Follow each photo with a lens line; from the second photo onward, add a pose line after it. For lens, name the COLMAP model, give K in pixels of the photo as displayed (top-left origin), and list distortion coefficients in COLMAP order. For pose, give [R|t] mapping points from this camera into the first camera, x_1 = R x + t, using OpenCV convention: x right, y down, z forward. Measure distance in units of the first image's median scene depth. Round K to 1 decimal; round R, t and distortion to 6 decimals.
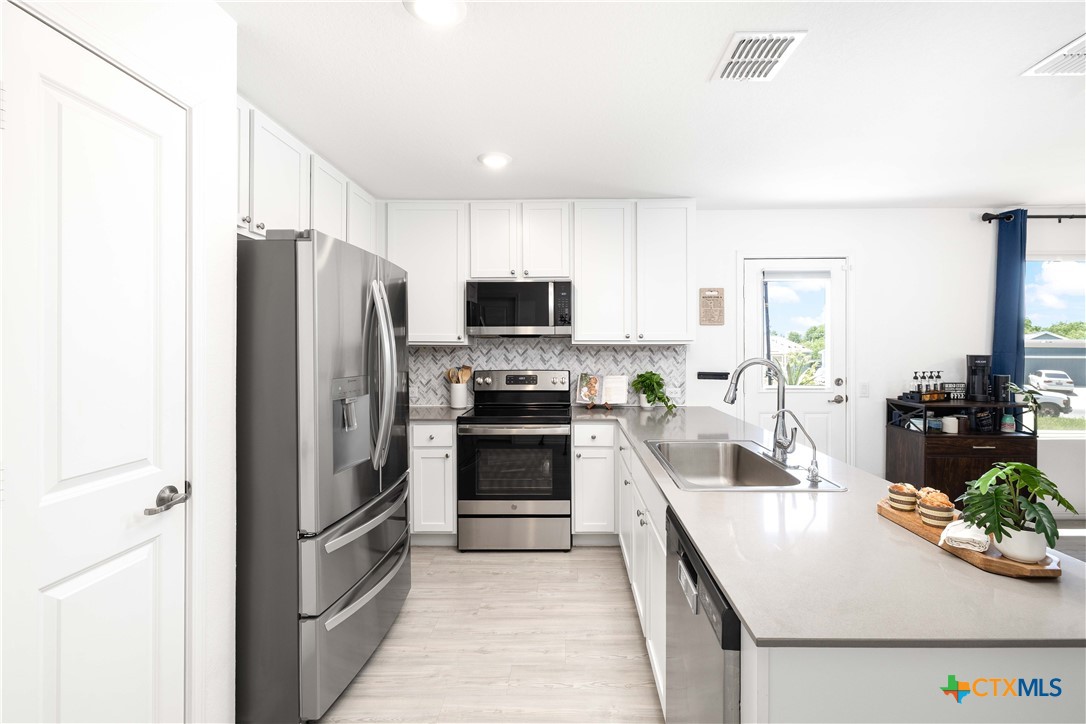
lens RADIAL K [[484.8, 0, 567.7], [0, 484.8, 341.8], [0, 0, 1]] dist [-0.000058, 0.000000]
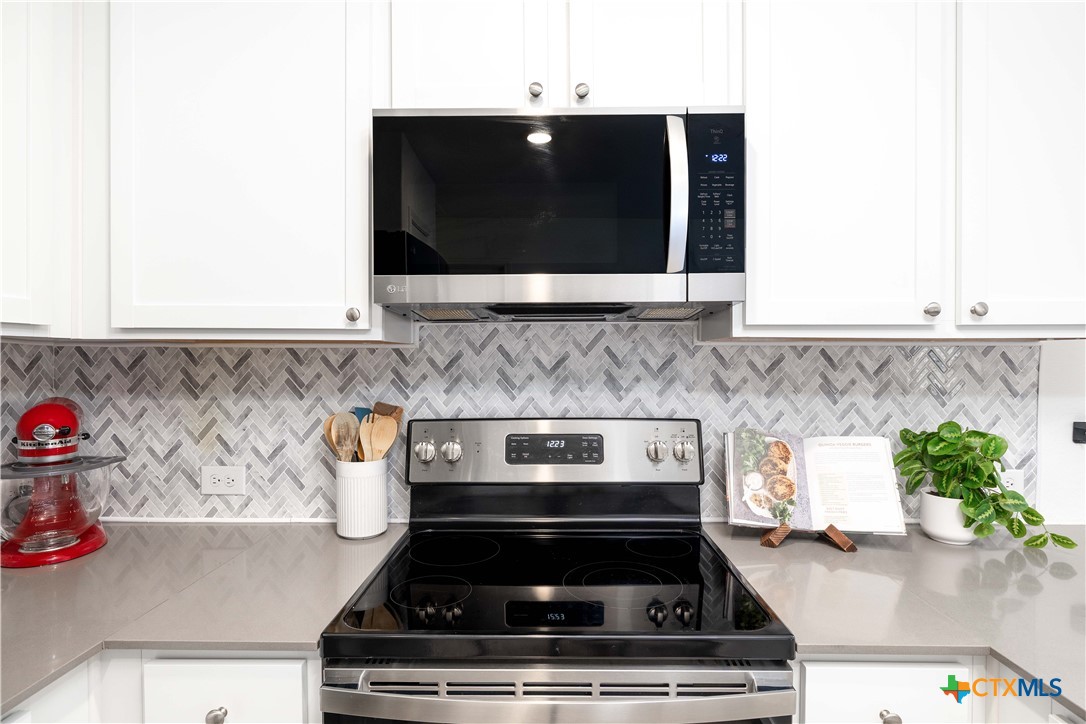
lens RADIAL K [[590.7, 0, 541.2], [0, 590.7, 345.5], [0, 0, 1]] dist [0.000689, 0.000185]
pose [[0.999955, -0.000285, -0.009479, -0.100487], [0.000316, 0.999995, 0.003211, 0.007967], [0.009478, -0.003214, 0.999950, 0.605798]]
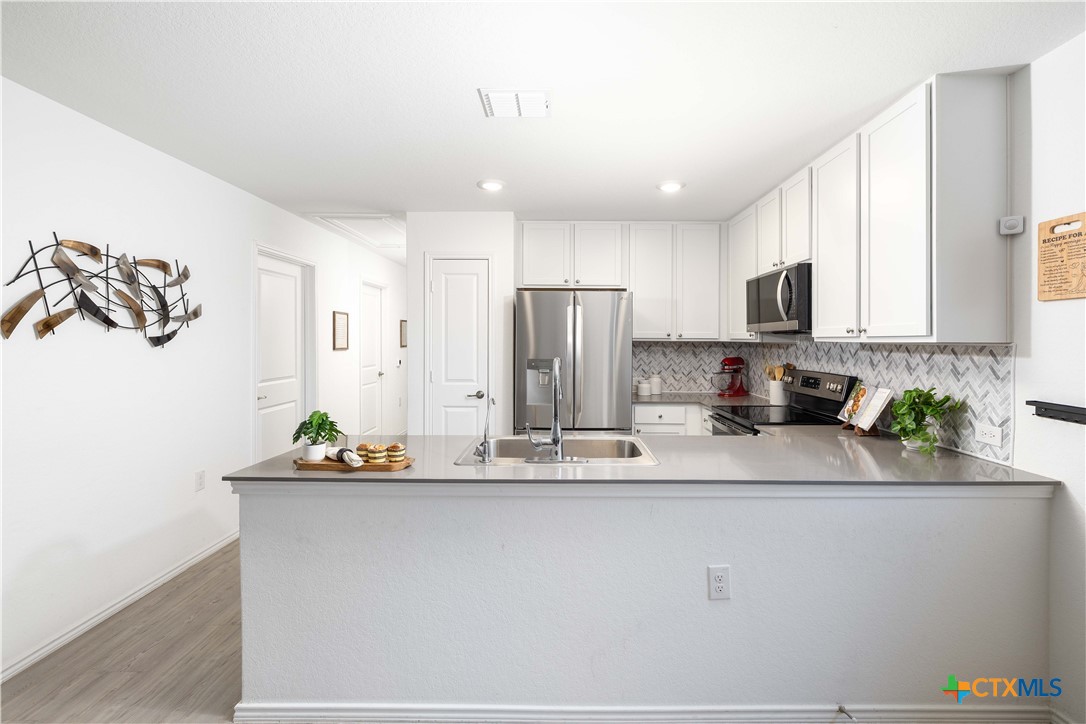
lens RADIAL K [[484.8, 0, 567.7], [0, 484.8, 341.8], [0, 0, 1]] dist [-0.000058, 0.000000]
pose [[0.019647, -0.000906, -0.999807, 0.756649], [-0.003314, 0.999994, -0.000972, 0.007003], [0.999801, 0.003333, 0.019644, 0.550652]]
